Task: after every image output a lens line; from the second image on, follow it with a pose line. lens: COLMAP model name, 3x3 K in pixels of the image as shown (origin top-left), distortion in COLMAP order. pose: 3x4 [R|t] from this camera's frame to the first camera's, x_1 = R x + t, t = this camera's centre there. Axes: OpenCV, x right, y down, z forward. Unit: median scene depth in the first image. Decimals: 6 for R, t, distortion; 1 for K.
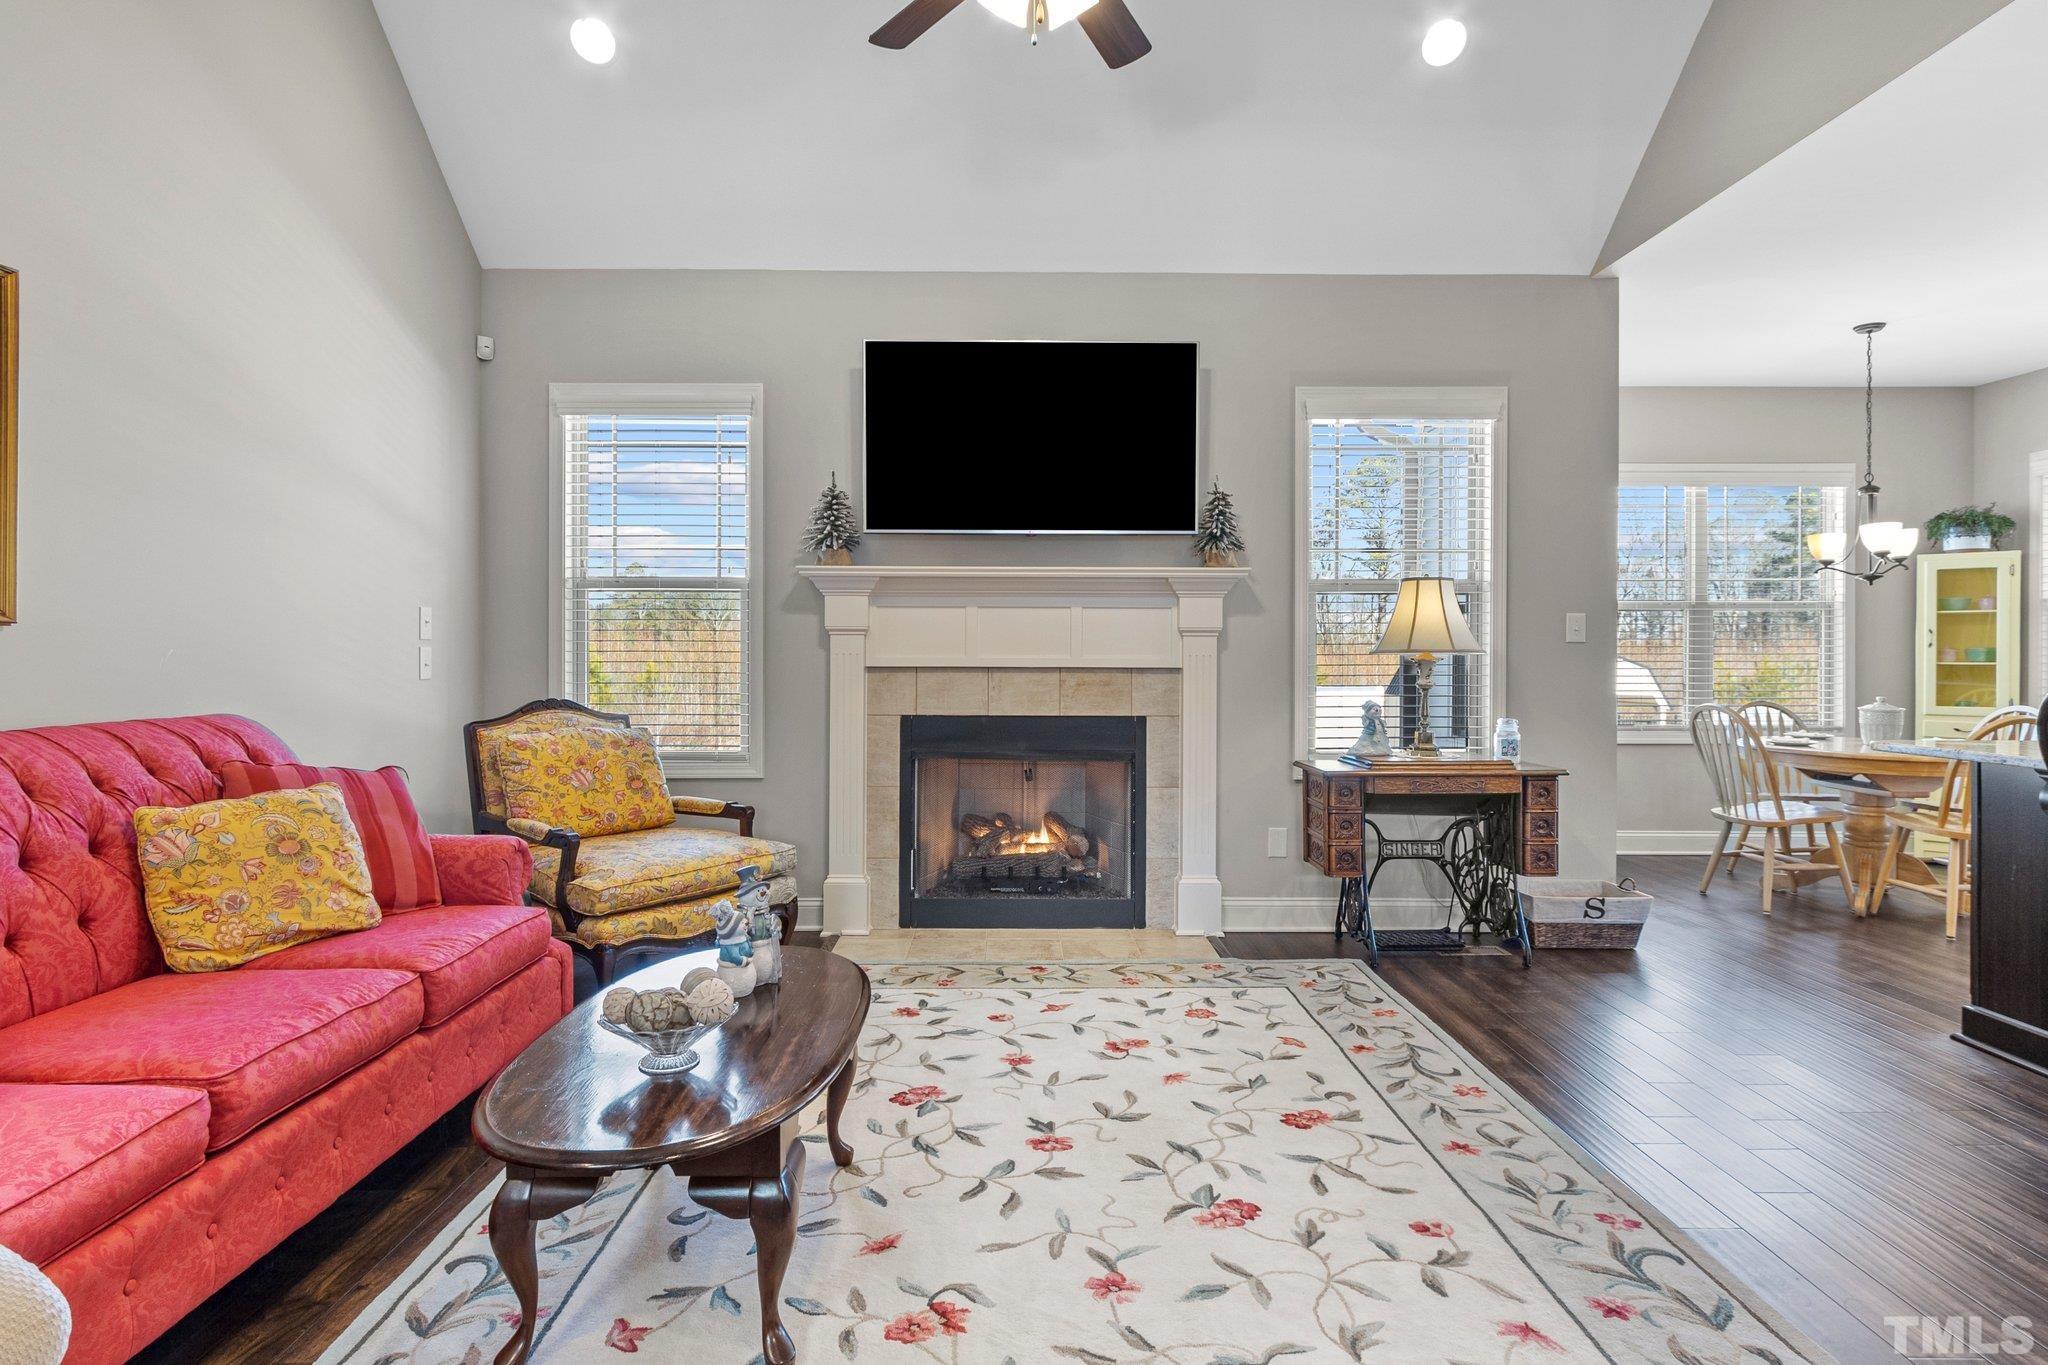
lens RADIAL K [[1087.4, 0, 1026.7], [0, 1087.4, 664.2], [0, 0, 1]] dist [0.002120, -0.000807]
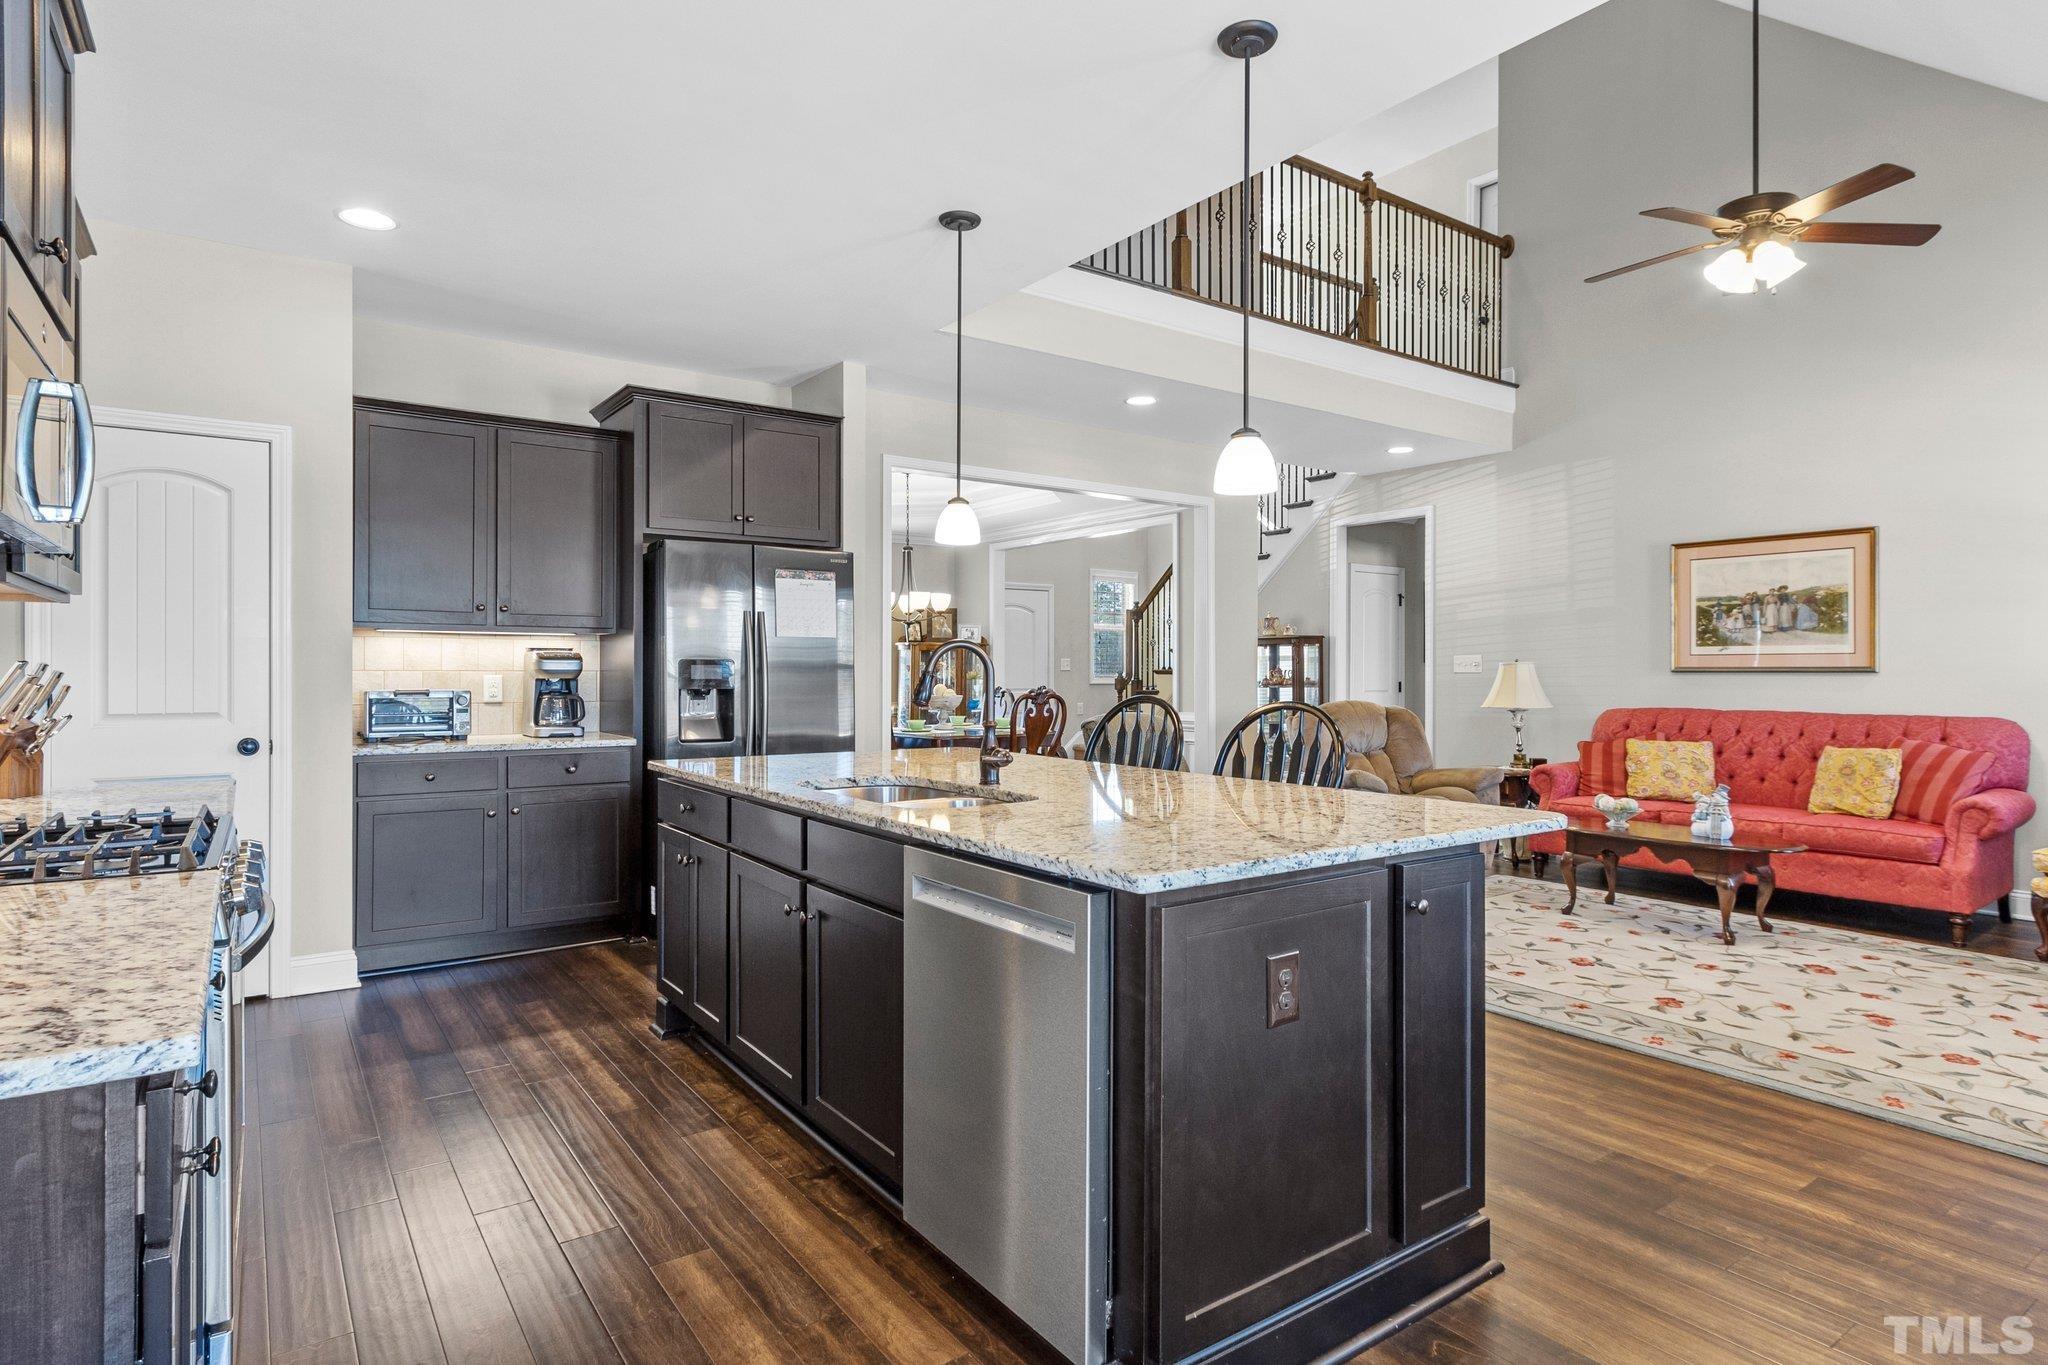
lens RADIAL K [[1087.4, 0, 1007.0], [0, 1087.4, 676.2], [0, 0, 1]] dist [0.002120, -0.000807]
pose [[-0.825274, 0.002957, -0.564725, 1.663458], [-0.003472, 0.999941, 0.010310, -0.037019], [0.564722, 0.010469, -0.825215, 1.543225]]
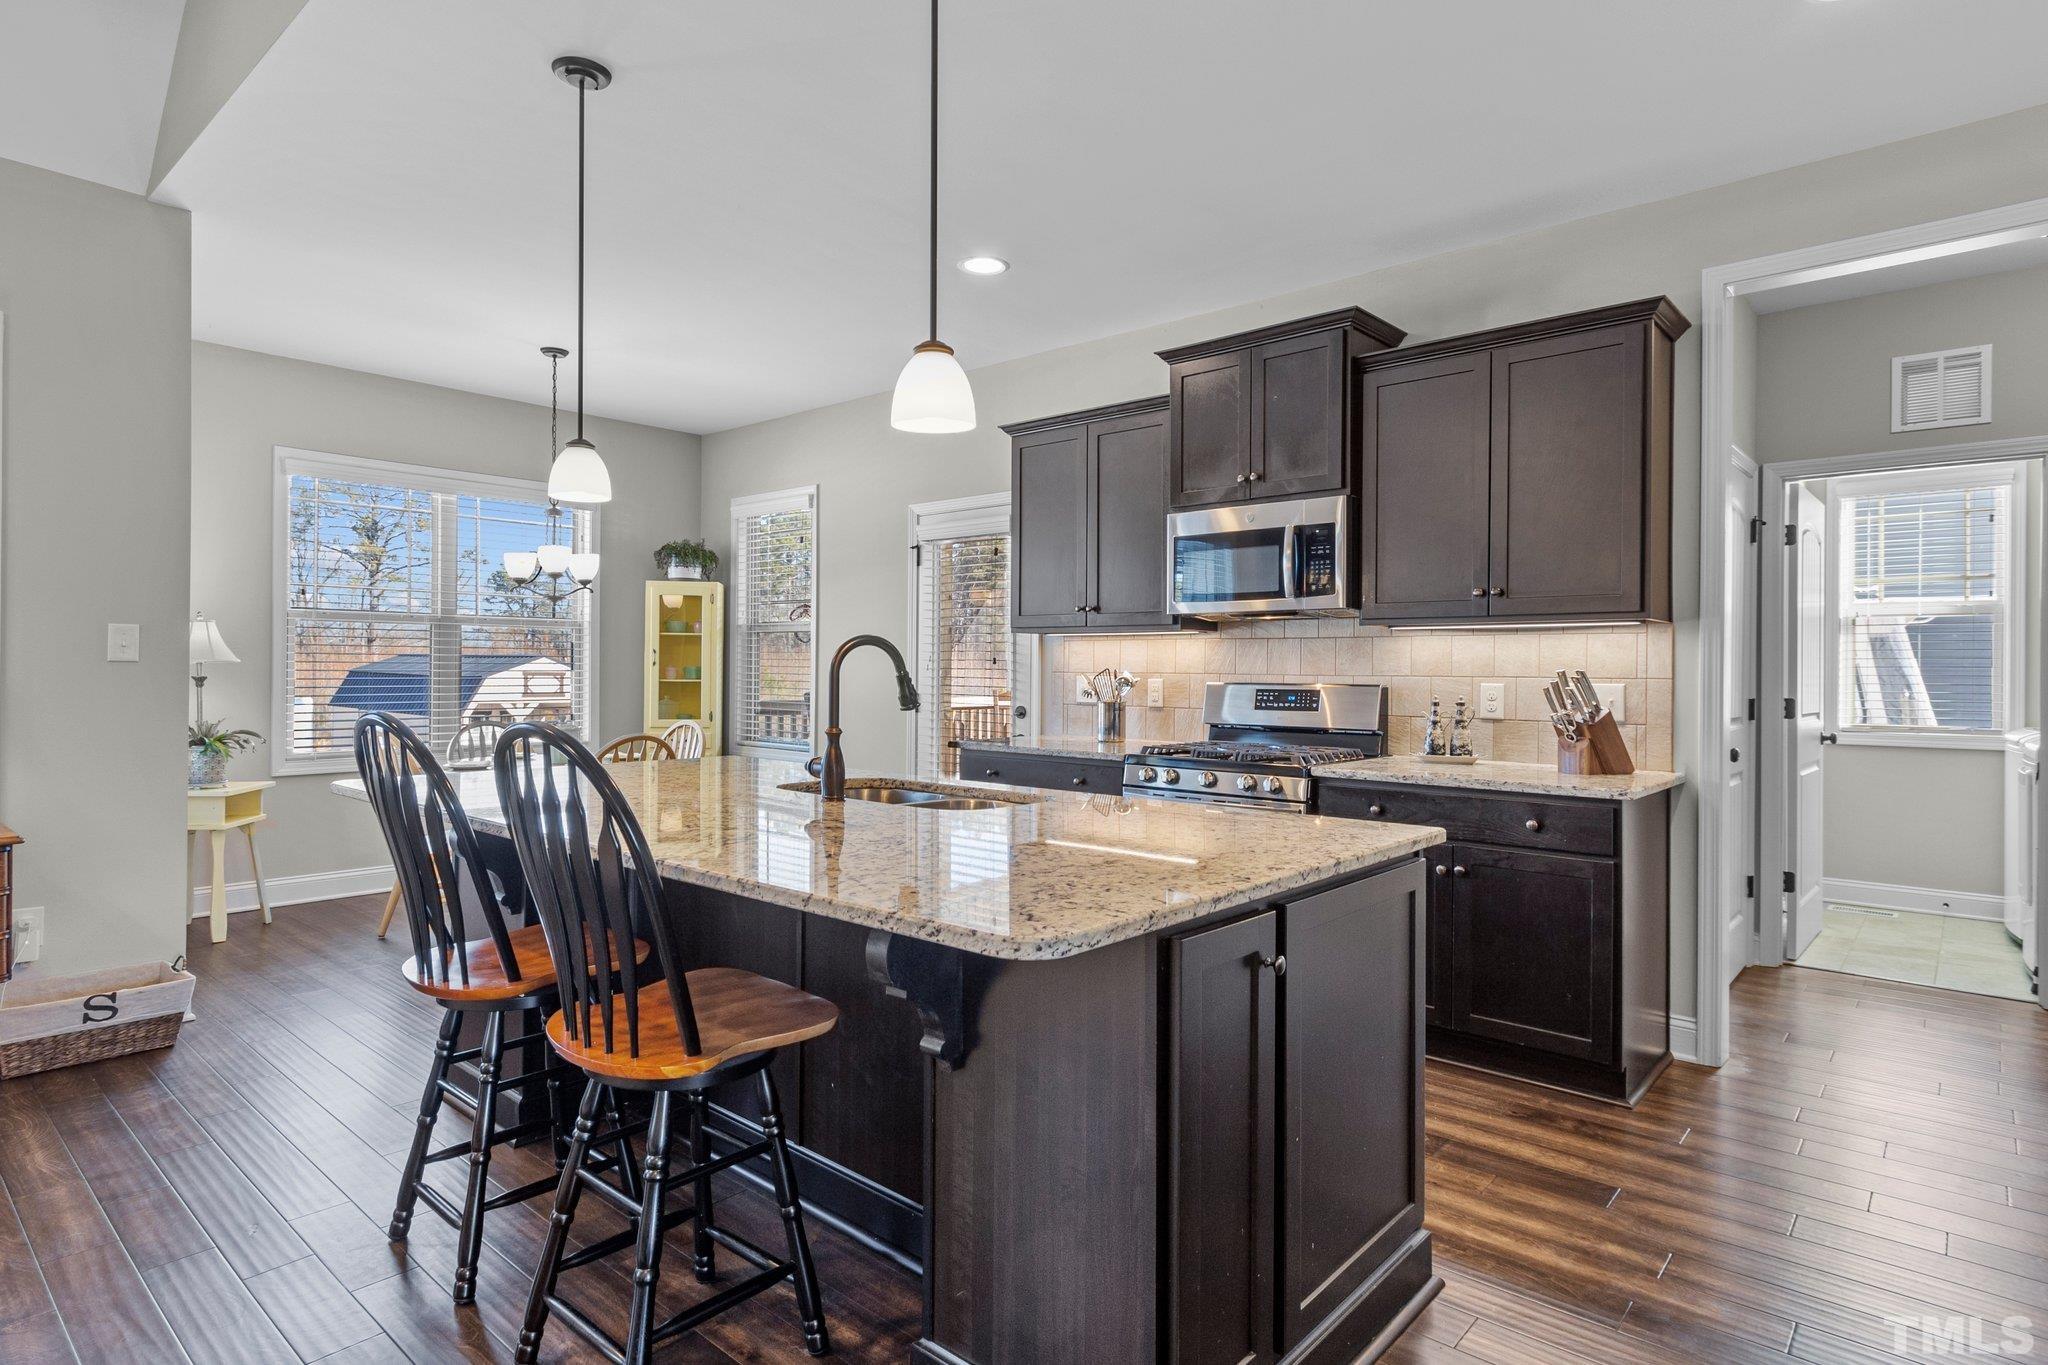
lens RADIAL K [[1087.4, 0, 1019.9], [0, 1087.4, 664.6], [0, 0, 1]] dist [0.002120, -0.000807]
pose [[0.666287, 0.006988, 0.745662, 0.254651], [-0.002961, 0.999973, -0.006726, -0.010080], [-0.745689, 0.002273, 0.666290, 0.001340]]
